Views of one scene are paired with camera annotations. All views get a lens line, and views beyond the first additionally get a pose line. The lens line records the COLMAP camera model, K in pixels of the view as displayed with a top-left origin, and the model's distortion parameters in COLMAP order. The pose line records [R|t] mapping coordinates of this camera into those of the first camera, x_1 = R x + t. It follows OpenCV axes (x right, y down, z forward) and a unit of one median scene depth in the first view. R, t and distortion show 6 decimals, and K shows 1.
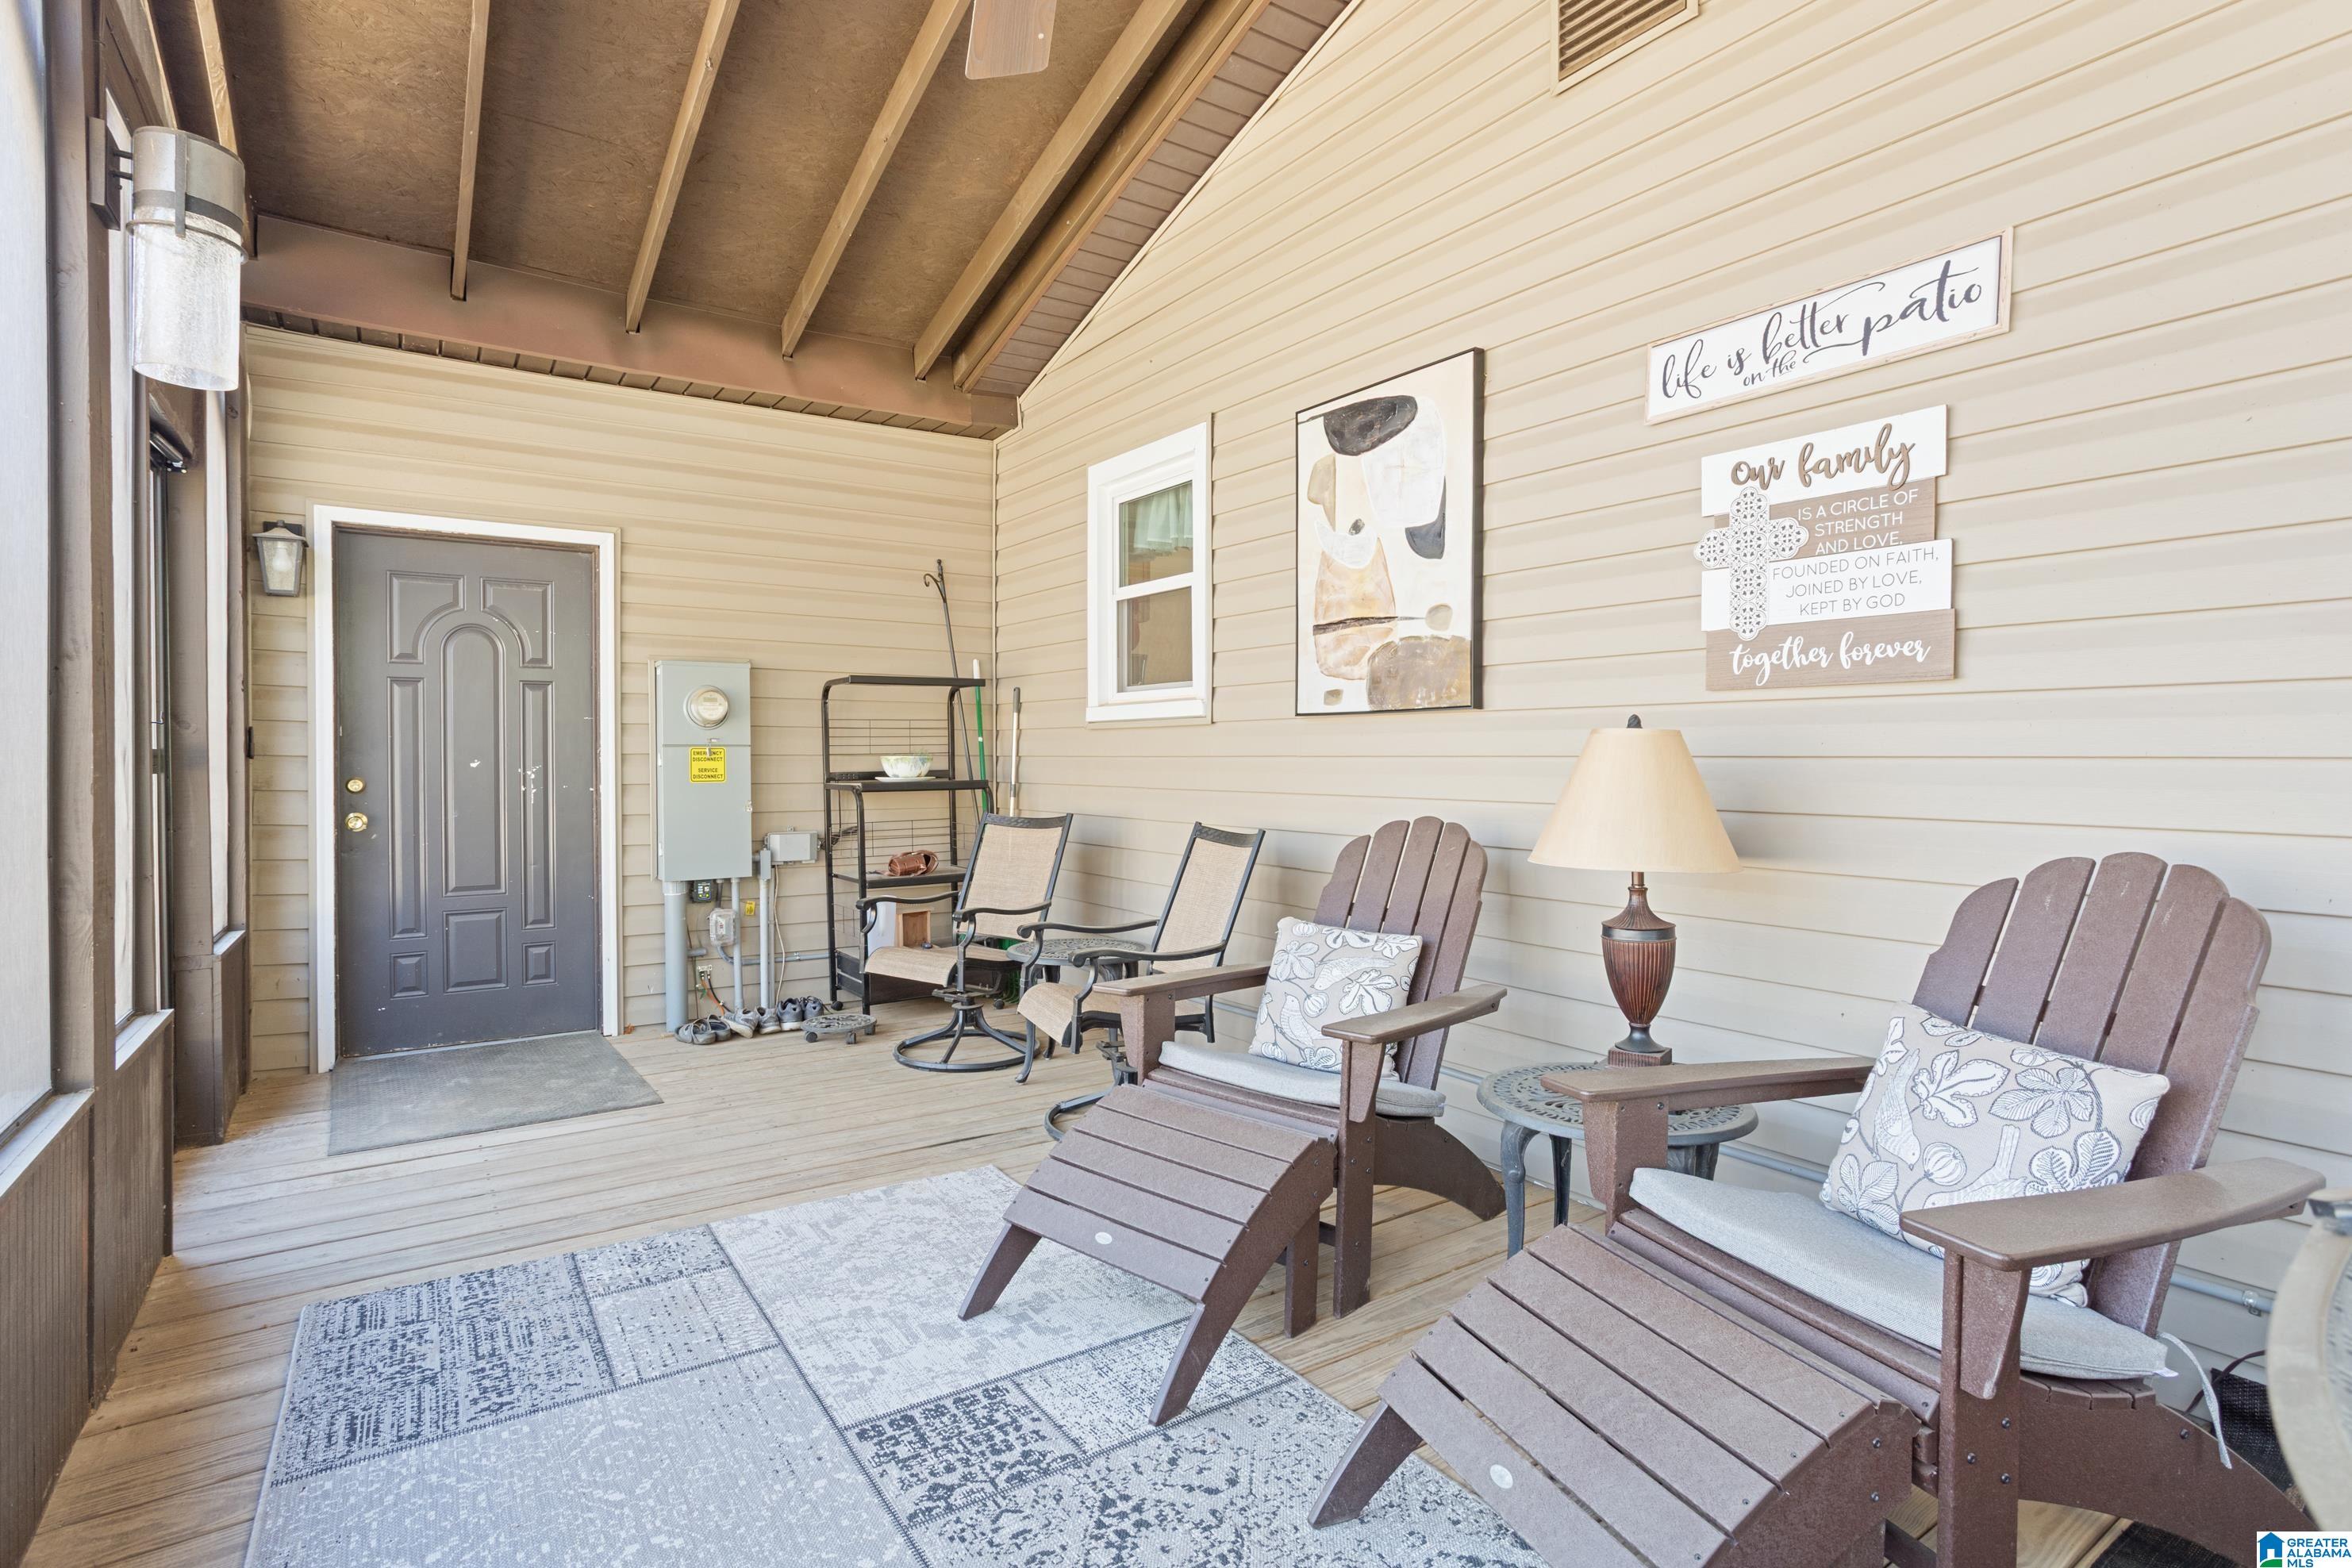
lens RADIAL K [[1153.3, 0, 1162.0], [0, 1153.3, 768.4], [0, 0, 1]] dist [-0.062775, 0.028937]
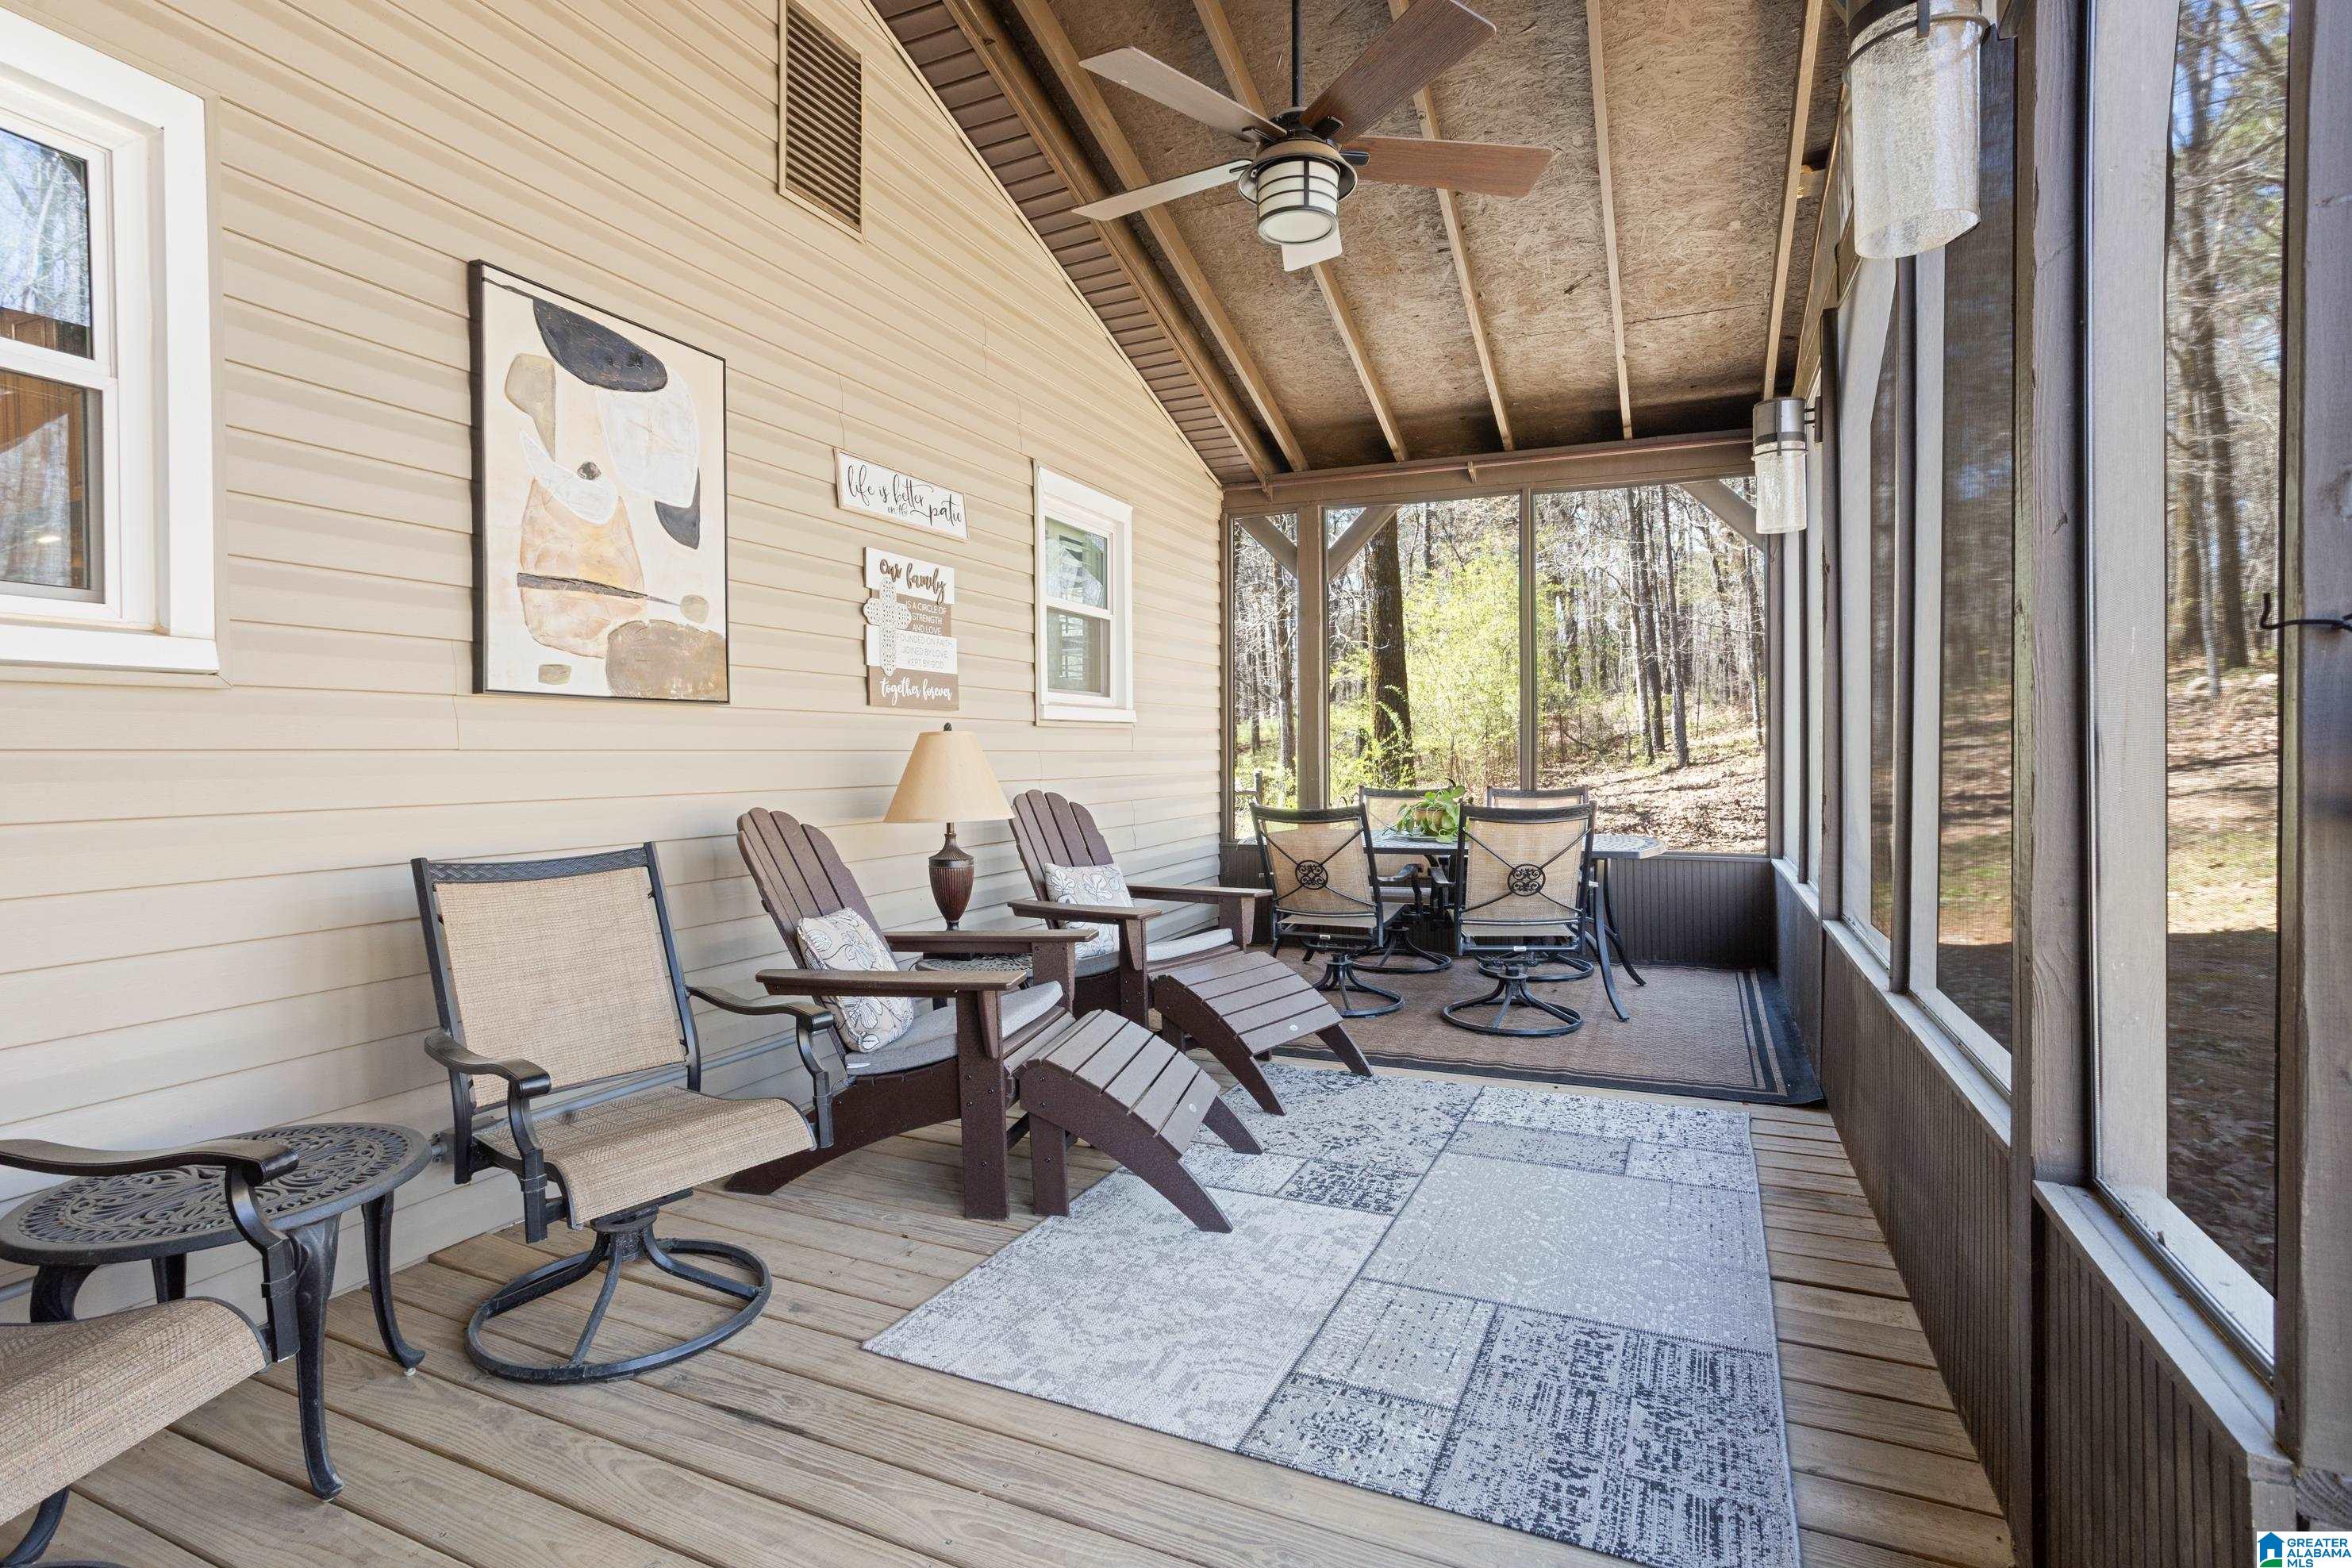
lens RADIAL K [[1153.3, 0, 1162.0], [0, 1153.3, 768.4], [0, 0, 1]] dist [-0.062775, 0.028937]
pose [[-0.515327, -0.007154, 0.856964, -1.087188], [0.014356, 0.999753, 0.016978, -0.008118], [-0.856873, 0.021052, -0.515097, 1.580208]]
